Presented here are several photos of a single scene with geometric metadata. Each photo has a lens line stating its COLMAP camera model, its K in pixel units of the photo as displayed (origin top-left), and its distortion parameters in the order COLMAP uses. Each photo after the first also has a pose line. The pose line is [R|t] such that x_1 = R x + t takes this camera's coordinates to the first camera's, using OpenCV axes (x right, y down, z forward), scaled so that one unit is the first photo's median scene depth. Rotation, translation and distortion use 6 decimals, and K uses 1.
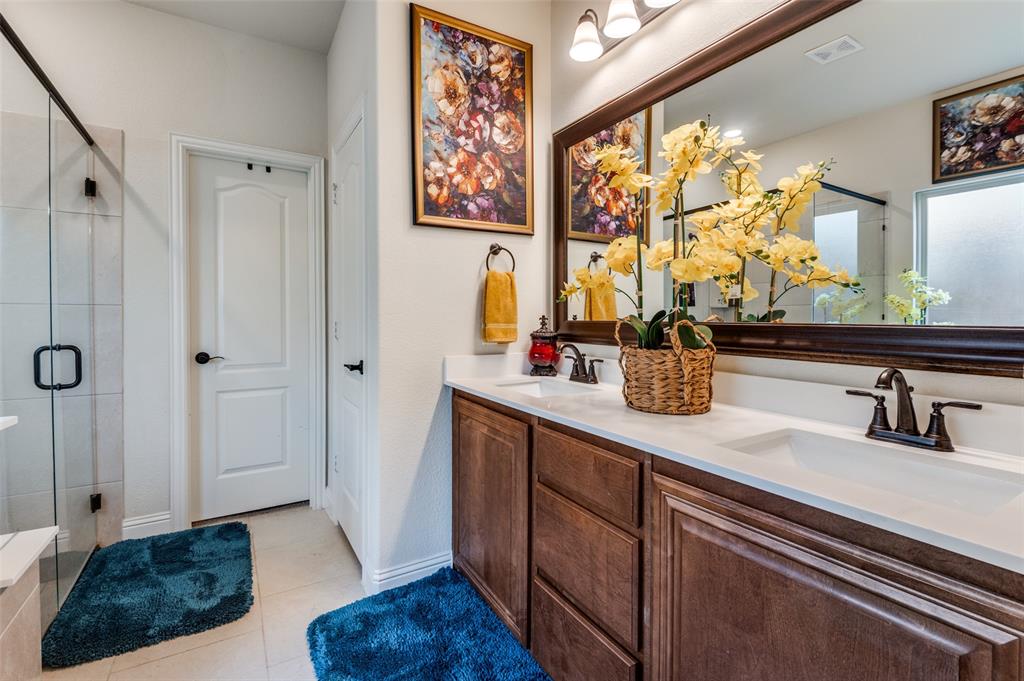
lens RADIAL K [[456.1, 0, 503.9], [0, 456.1, 322.9], [0, 0, 1]] dist [0.002276, 0.000687]
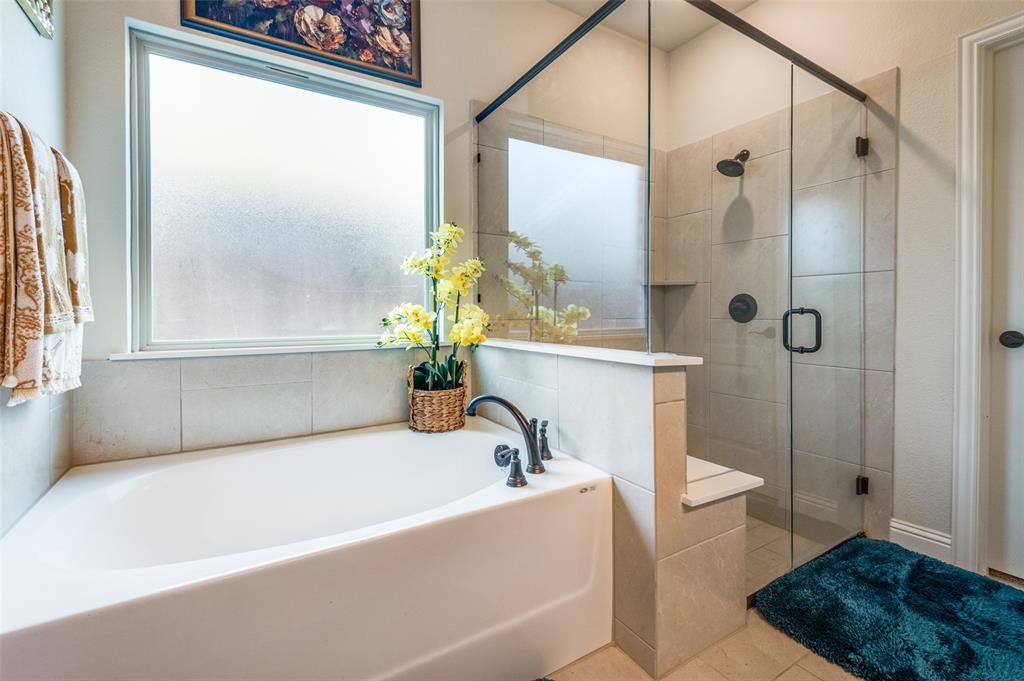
lens RADIAL K [[456.1, 0, 518.0], [0, 456.1, 320.0], [0, 0, 1]] dist [0.002276, 0.000687]
pose [[0.018372, 0.004791, -0.999820, 0.017673], [-0.006760, 0.999966, 0.004667, 0.058490], [0.999808, 0.006673, 0.018404, 0.283886]]
